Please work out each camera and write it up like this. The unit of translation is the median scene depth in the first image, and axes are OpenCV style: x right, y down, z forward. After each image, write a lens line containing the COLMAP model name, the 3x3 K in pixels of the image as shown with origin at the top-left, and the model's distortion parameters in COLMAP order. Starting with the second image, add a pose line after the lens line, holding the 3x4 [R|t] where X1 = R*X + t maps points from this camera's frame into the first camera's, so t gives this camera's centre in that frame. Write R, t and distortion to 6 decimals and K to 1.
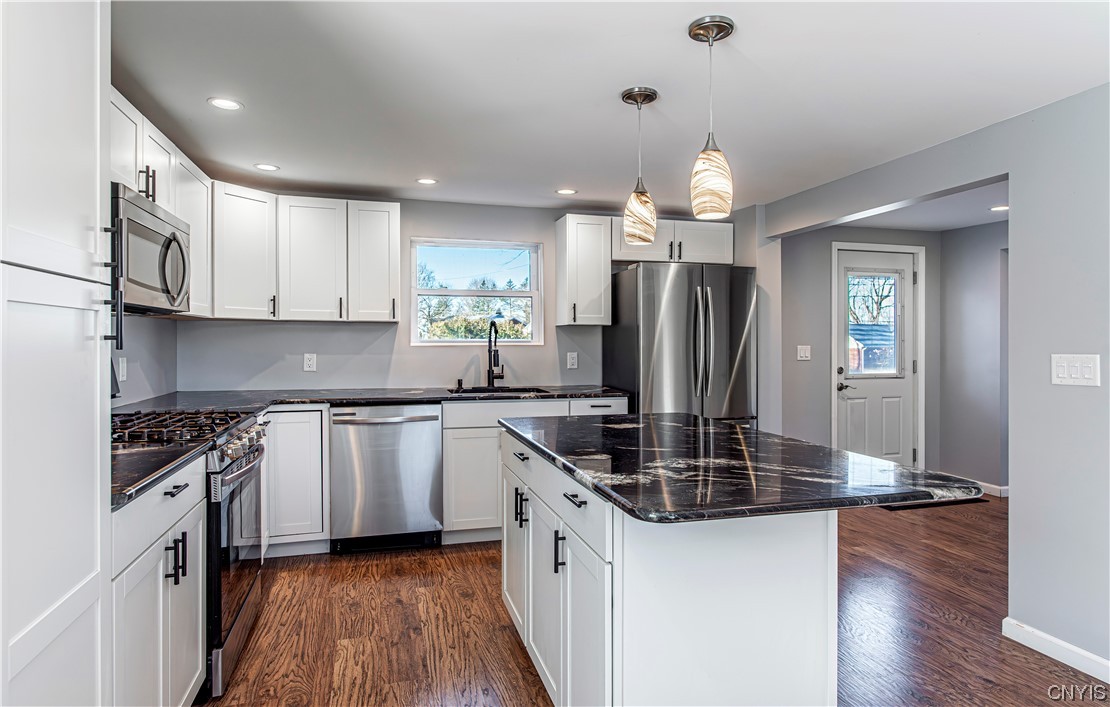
lens RADIAL K [[658.2, 0, 549.3], [0, 658.2, 338.6], [0, 0, 1]] dist [-0.000971, -0.000144]
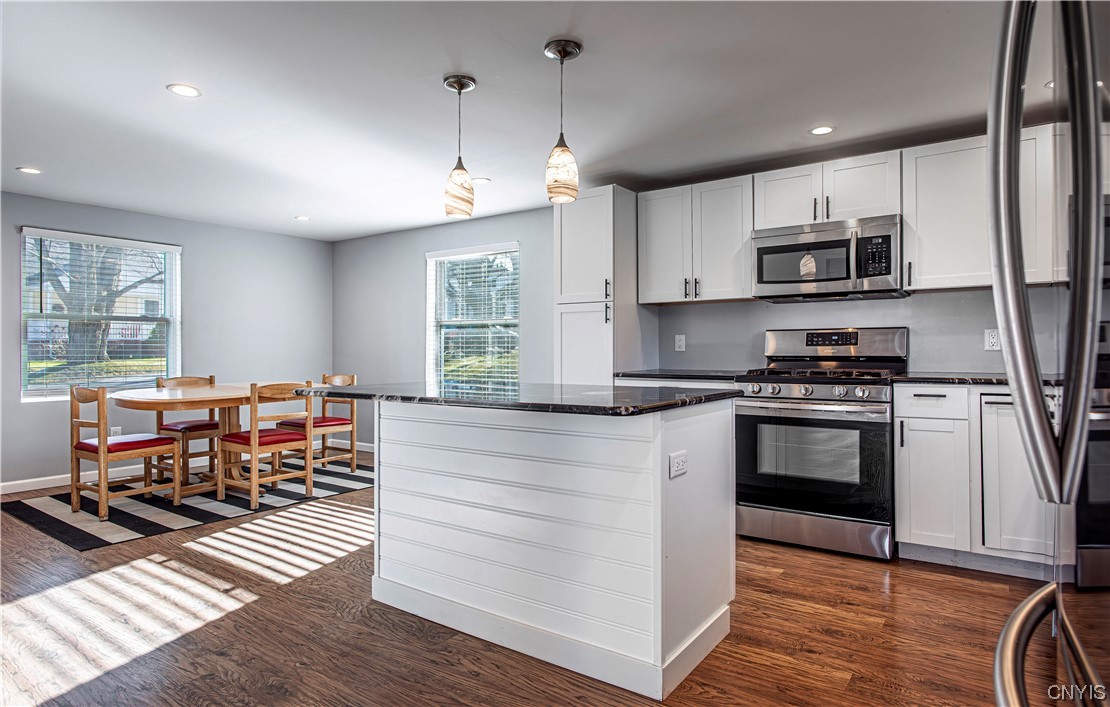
lens RADIAL K [[607.8, 0, 516.0], [0, 607.8, 350.8], [0, 0, 1]] dist [0.001818, -0.000038]
pose [[-0.813058, 0.001126, -0.582181, 0.450760], [0.000994, 0.999999, 0.000545, 0.050137], [0.582182, -0.000135, -0.813059, 1.059905]]
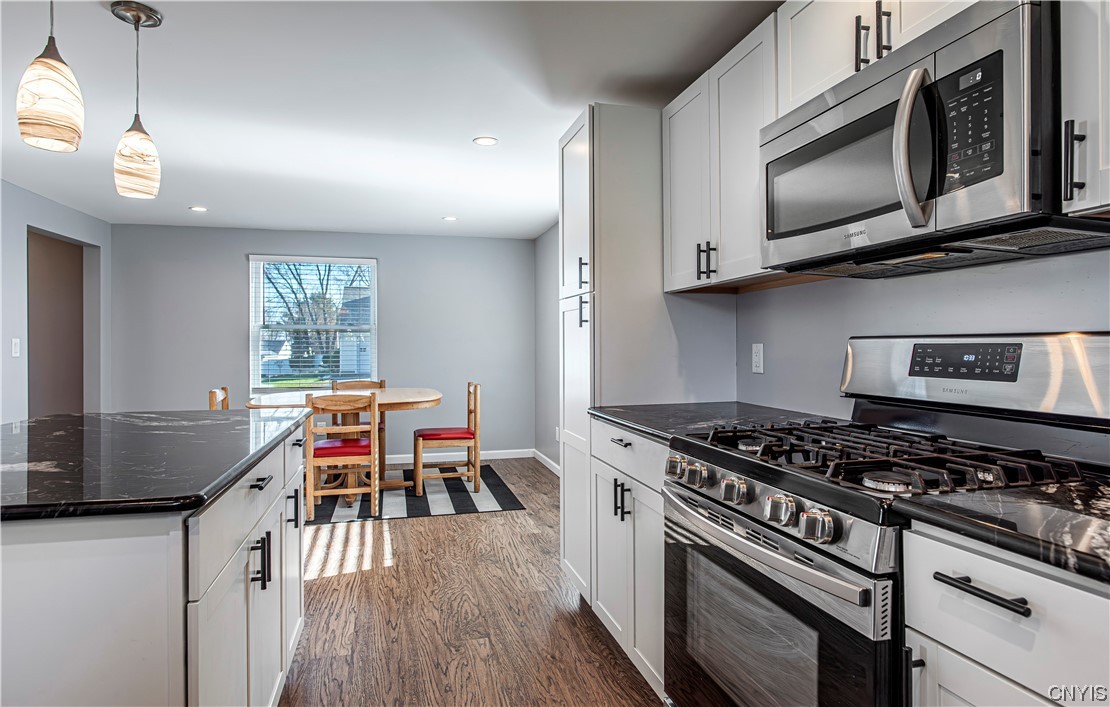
lens RADIAL K [[608.7, 0, 526.6], [0, 608.7, 349.9], [0, 0, 1]] dist [0.002130, -0.000030]
pose [[-0.999179, -0.000575, 0.040502, -0.208768], [-0.000328, 0.999981, 0.006106, 0.025354], [-0.040505, 0.006088, -0.999161, 0.966983]]
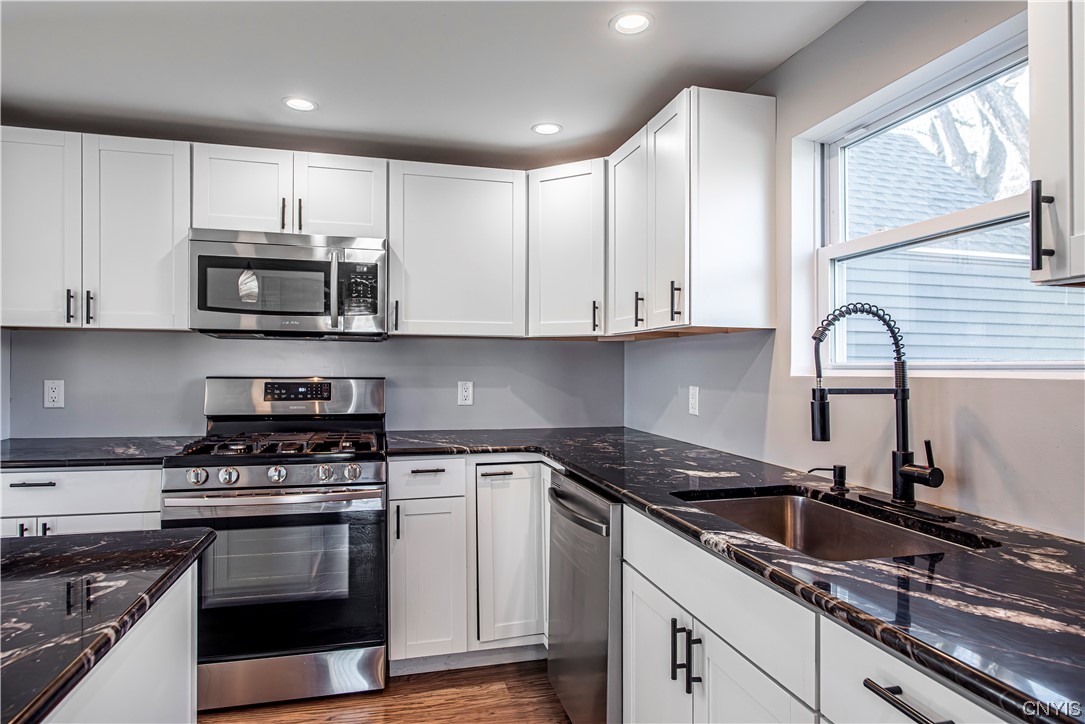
lens RADIAL K [[662.4, 0, 543.4], [0, 662.4, 365.9], [0, 0, 1]] dist [-0.012220, 0.000766]
pose [[-0.032770, -0.004802, -0.999451, 0.269026], [-0.006658, 0.999967, -0.004586, 0.007370], [0.999441, 0.006504, -0.032801, 0.895388]]
